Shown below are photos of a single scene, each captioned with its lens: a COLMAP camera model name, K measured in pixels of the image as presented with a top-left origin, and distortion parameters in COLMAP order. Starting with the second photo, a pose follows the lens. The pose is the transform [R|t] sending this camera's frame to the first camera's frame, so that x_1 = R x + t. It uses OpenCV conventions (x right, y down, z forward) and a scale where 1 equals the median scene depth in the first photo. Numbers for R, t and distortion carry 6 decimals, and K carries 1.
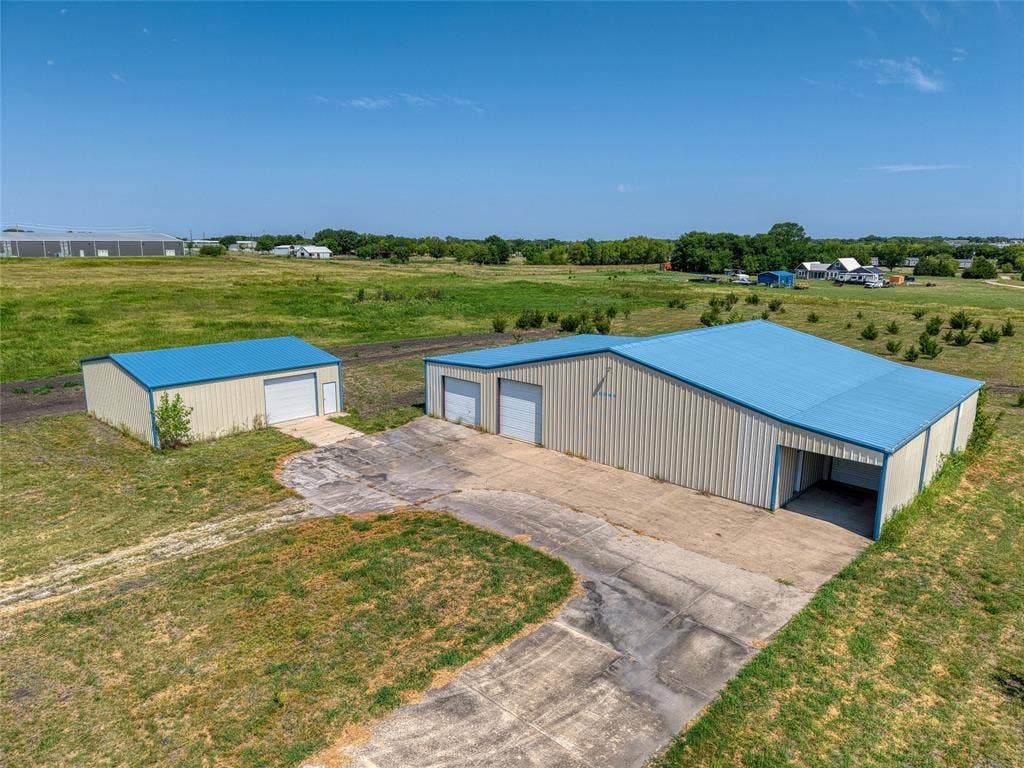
lens RADIAL K [[680.4, 0, 508.4], [0, 680.4, 384.4], [0, 0, 1]] dist [0.049483, -0.062554]
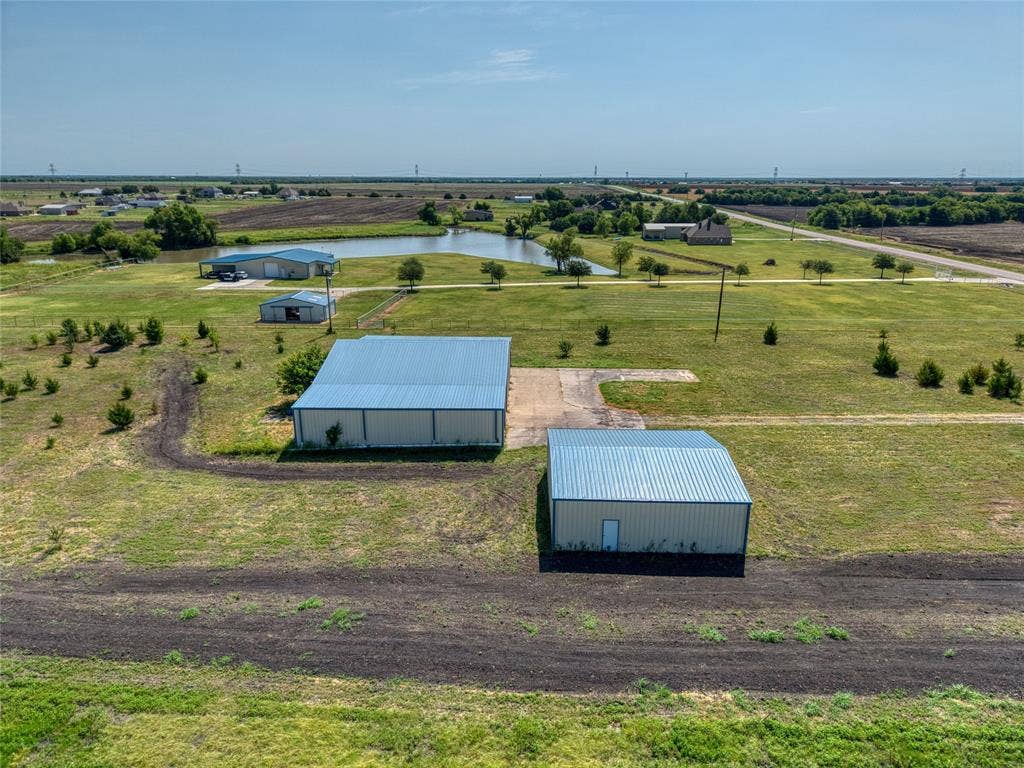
lens RADIAL K [[680.4, 0, 508.4], [0, 680.4, 384.4], [0, 0, 1]] dist [0.049483, -0.062554]
pose [[-0.667133, -0.218662, 0.712124, -1.415924], [0.149882, 0.897001, 0.415842, -0.834250], [-0.729705, 0.384156, -0.565646, 2.343969]]
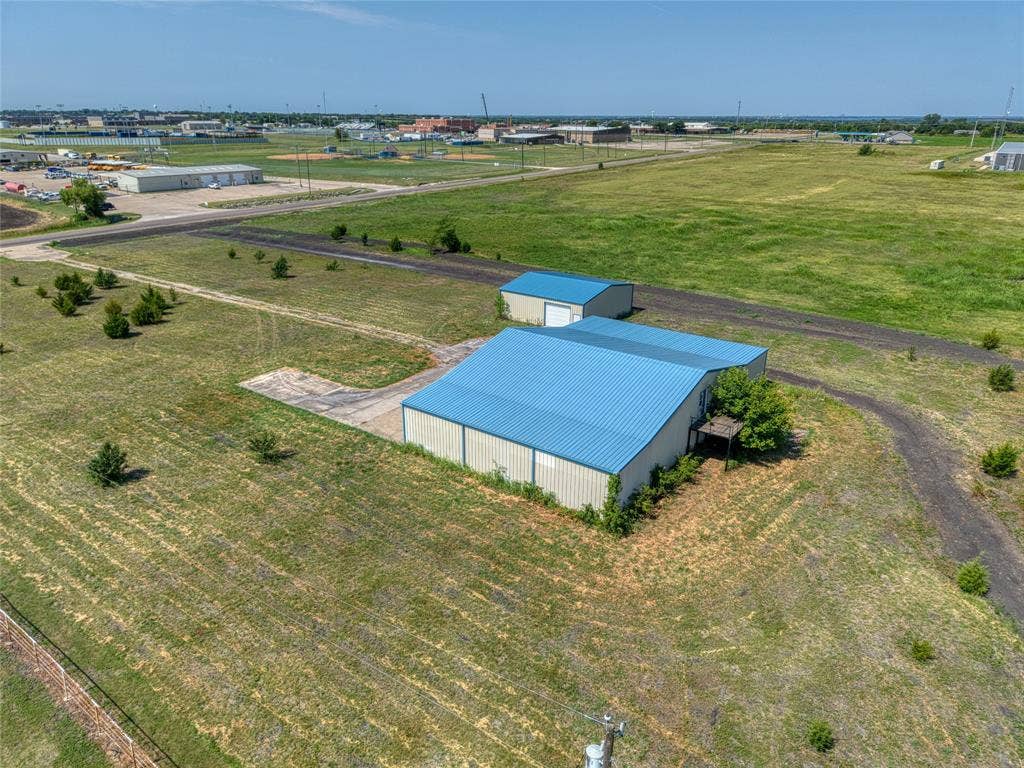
lens RADIAL K [[689.8, 0, 516.0], [0, 689.8, 384.1], [0, 0, 1]] dist [0.036934, -0.001794]
pose [[0.128238, 0.359107, -0.924444, 1.904052], [-0.210752, 0.920718, 0.328424, -0.522112], [0.969092, 0.152712, 0.193754, 0.754098]]
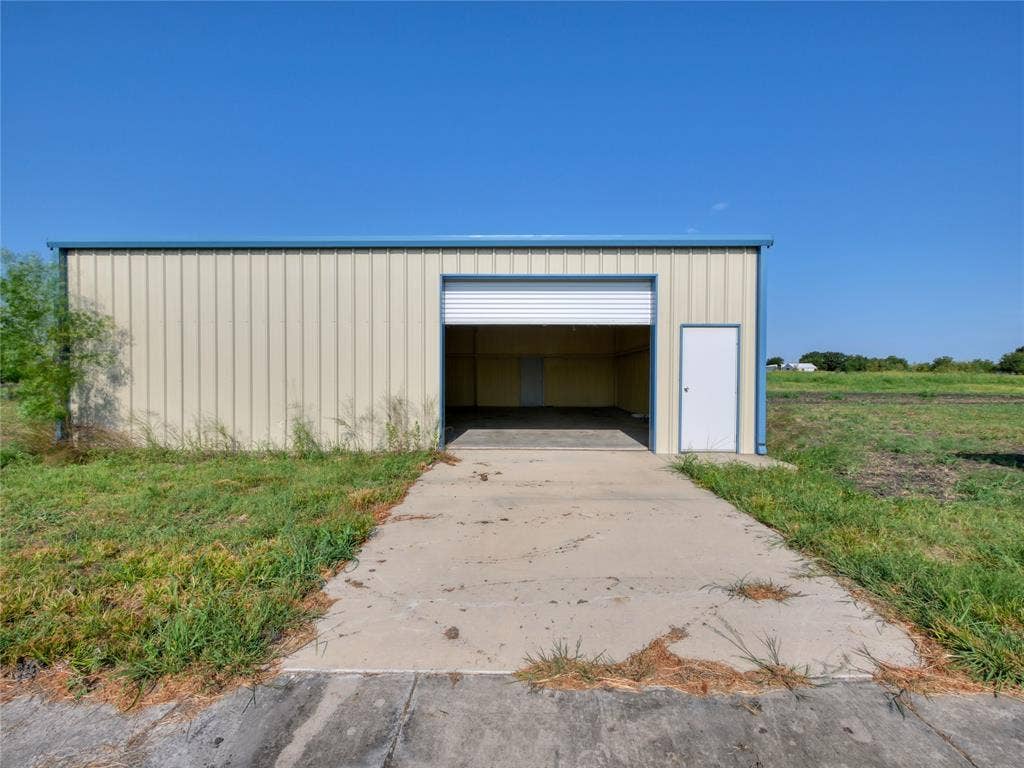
lens RADIAL K [[464.3, 0, 512.0], [0, 464.3, 384.0], [0, 0, 1]] dist [-0.001621, -0.000170]
pose [[0.672594, 0.009984, -0.739944, -0.258093], [-0.155299, 0.979547, -0.127947, 0.071137], [0.723533, 0.200969, 0.660388, 1.165643]]
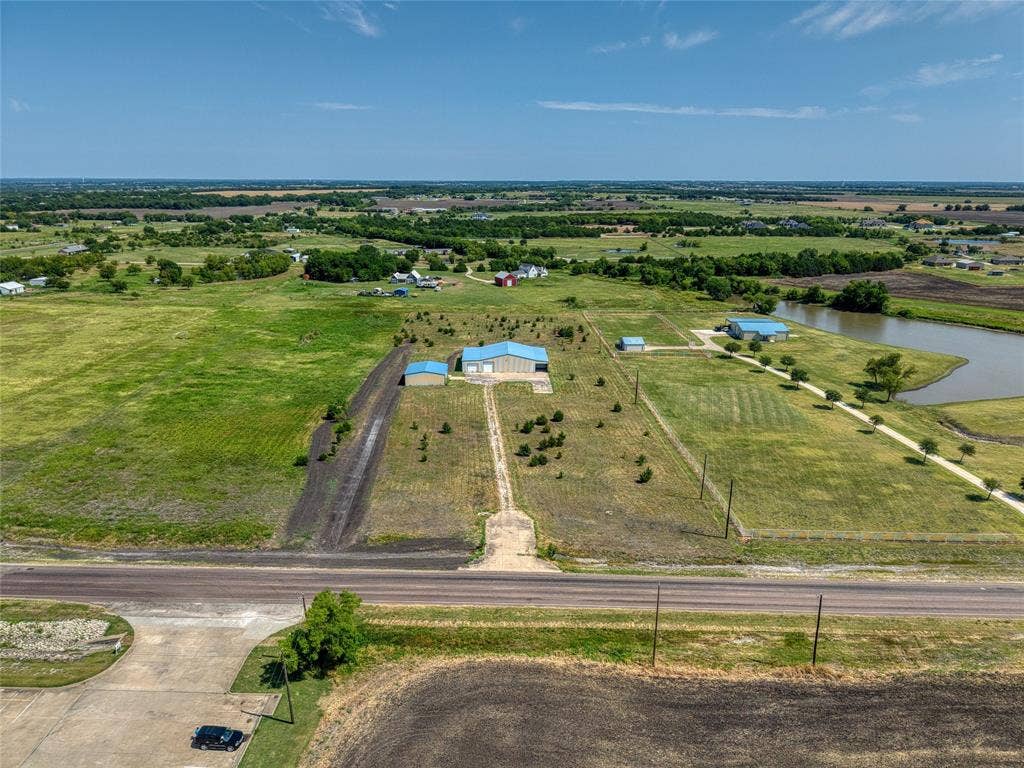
lens RADIAL K [[675.2, 0, 505.6], [0, 675.2, 387.4], [0, 0, 1]] dist [0.039104, -0.001229]
pose [[0.714850, -0.203252, 0.669087, -4.364341], [0.139759, 0.979049, 0.148092, -0.716395], [-0.685169, -0.012353, 0.728280, -3.749136]]
